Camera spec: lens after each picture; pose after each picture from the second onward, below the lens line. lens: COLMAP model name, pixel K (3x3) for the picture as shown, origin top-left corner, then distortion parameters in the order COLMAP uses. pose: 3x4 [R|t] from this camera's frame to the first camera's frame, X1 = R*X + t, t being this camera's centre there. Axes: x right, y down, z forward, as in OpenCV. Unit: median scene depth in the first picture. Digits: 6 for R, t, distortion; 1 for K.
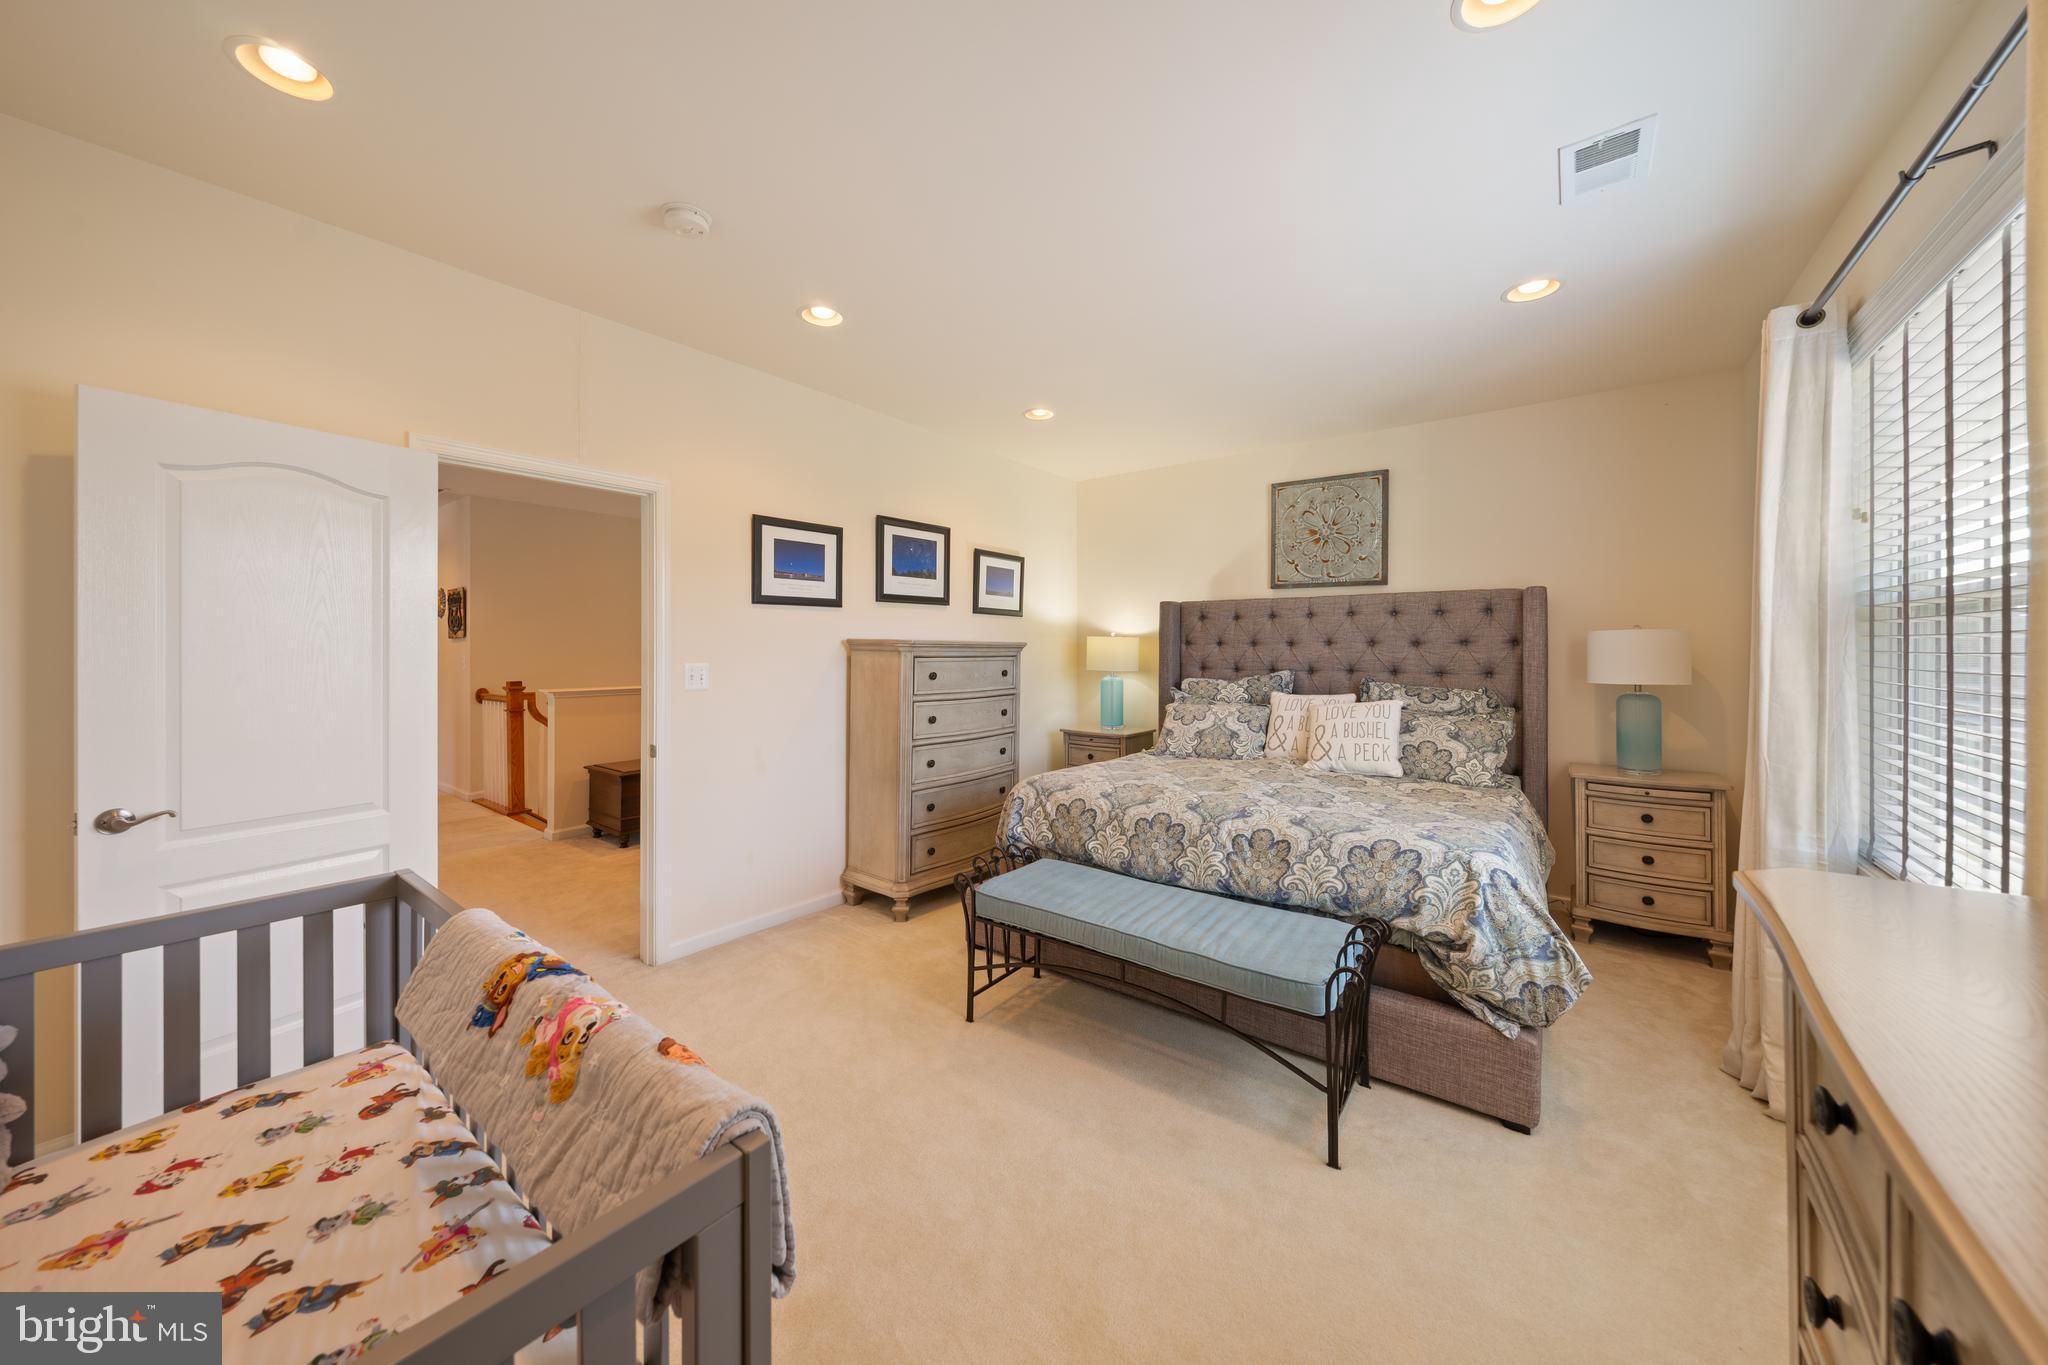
lens RADIAL K [[701.0, 0, 1003.4], [0, 701.0, 647.6], [0, 0, 1]] dist [-0.000679, -0.000016]
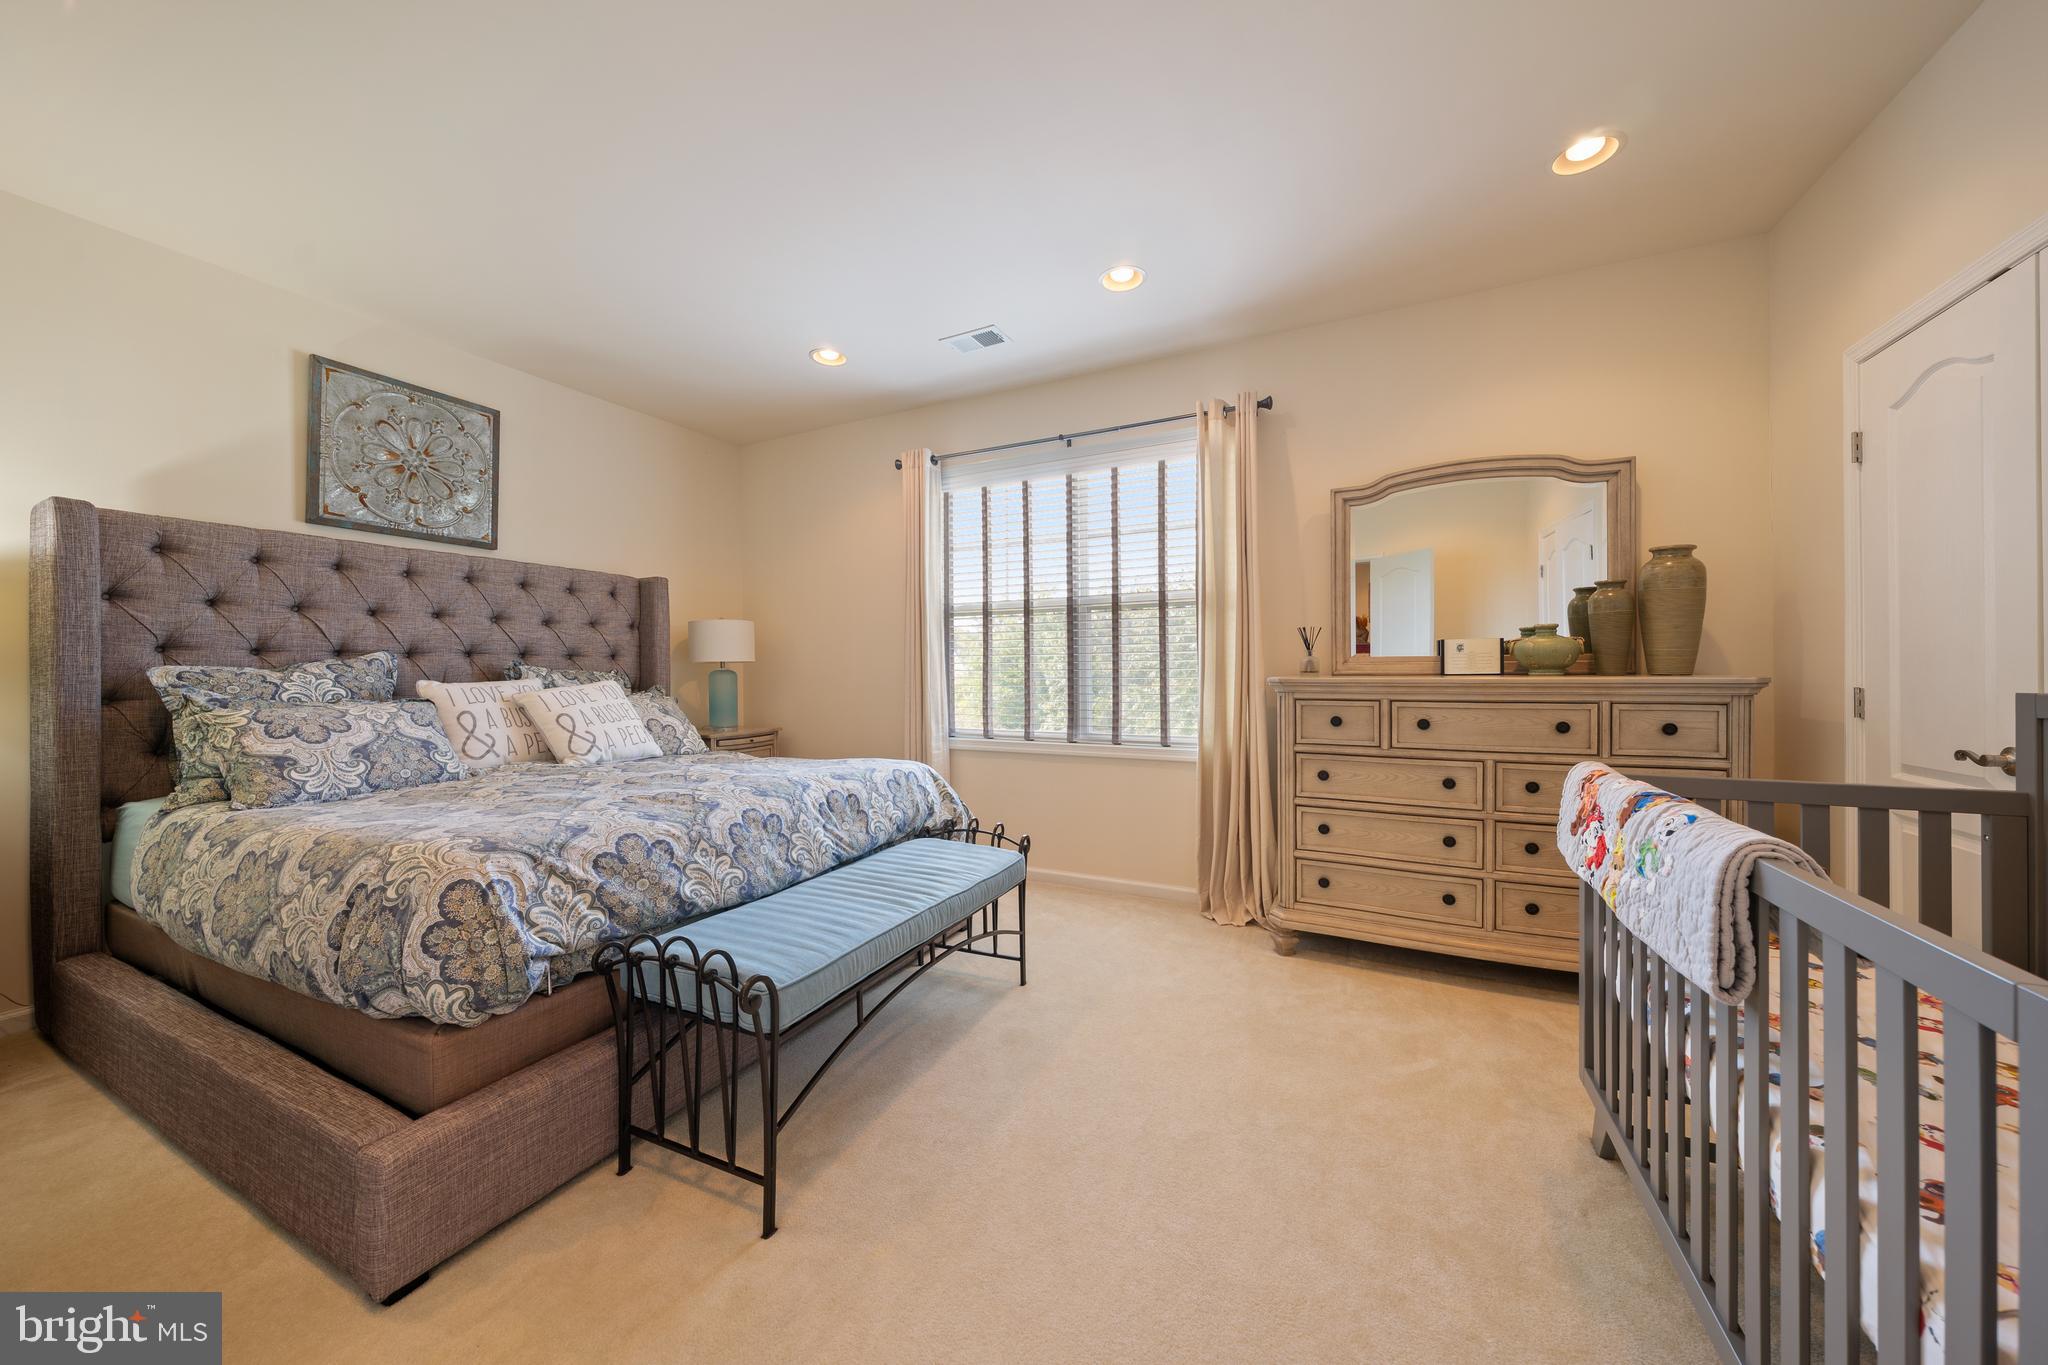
lens RADIAL K [[701.0, 0, 1023.5], [0, 701.0, 670.1], [0, 0, 1]] dist [-0.000679, -0.000016]
pose [[-0.198396, 0.000840, 0.980122, -0.552123], [0.003468, 0.999994, -0.000155, 0.077391], [-0.980116, 0.003368, -0.198398, 0.797601]]
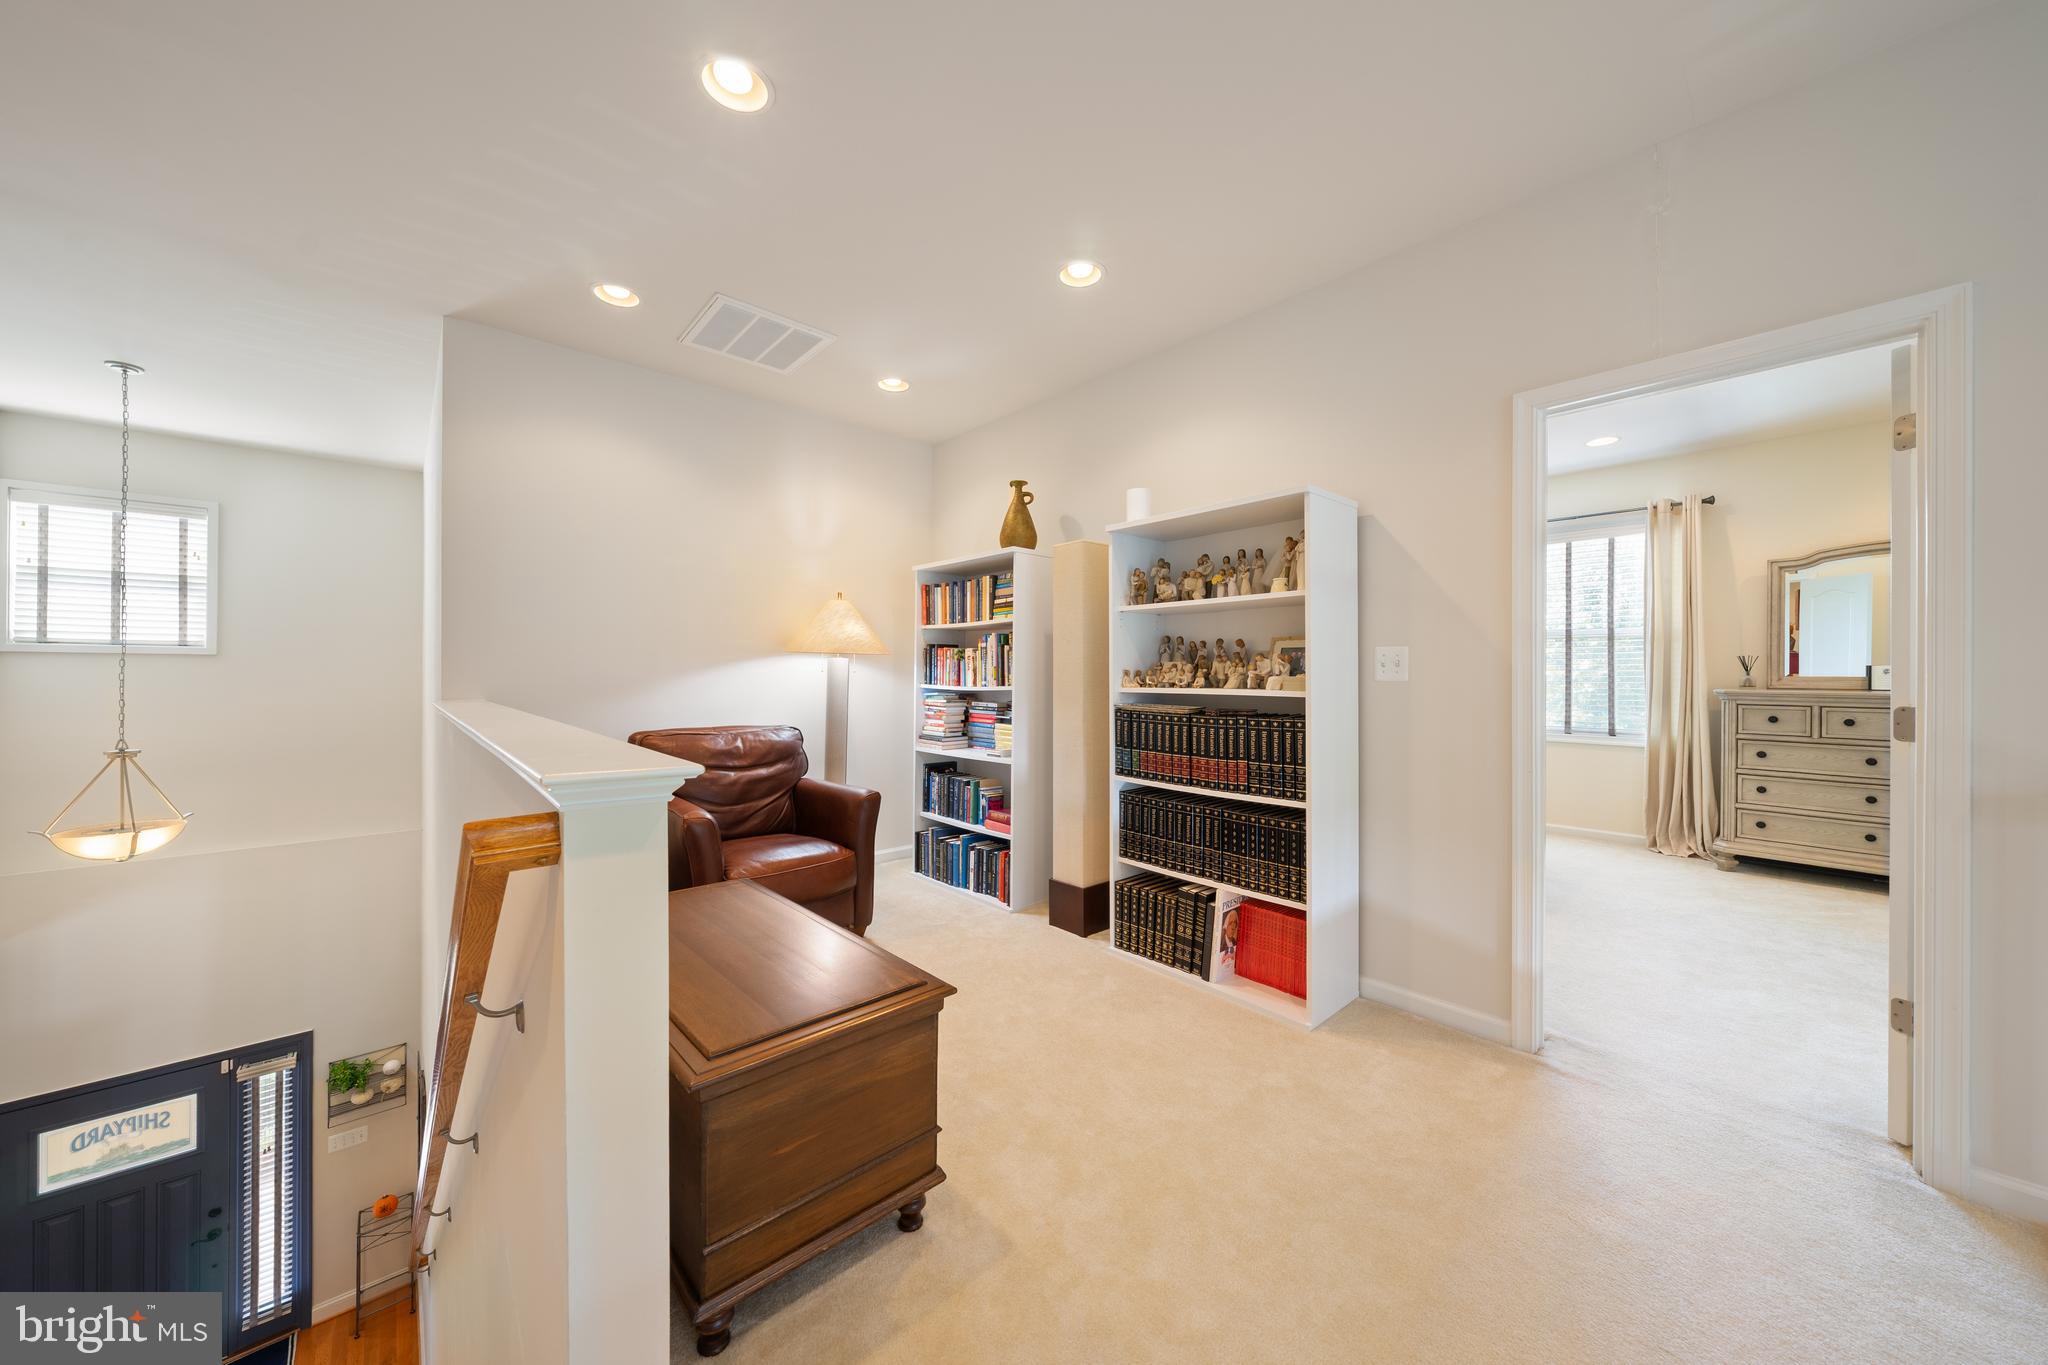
lens RADIAL K [[701.0, 0, 1035.0], [0, 701.0, 674.2], [0, 0, 1]] dist [-0.000679, -0.000016]
pose [[0.164597, 0.002587, 0.986357, -1.362894], [-0.009360, 0.999956, -0.001061, 0.071001], [-0.986316, -0.009058, 0.164614, 1.444091]]
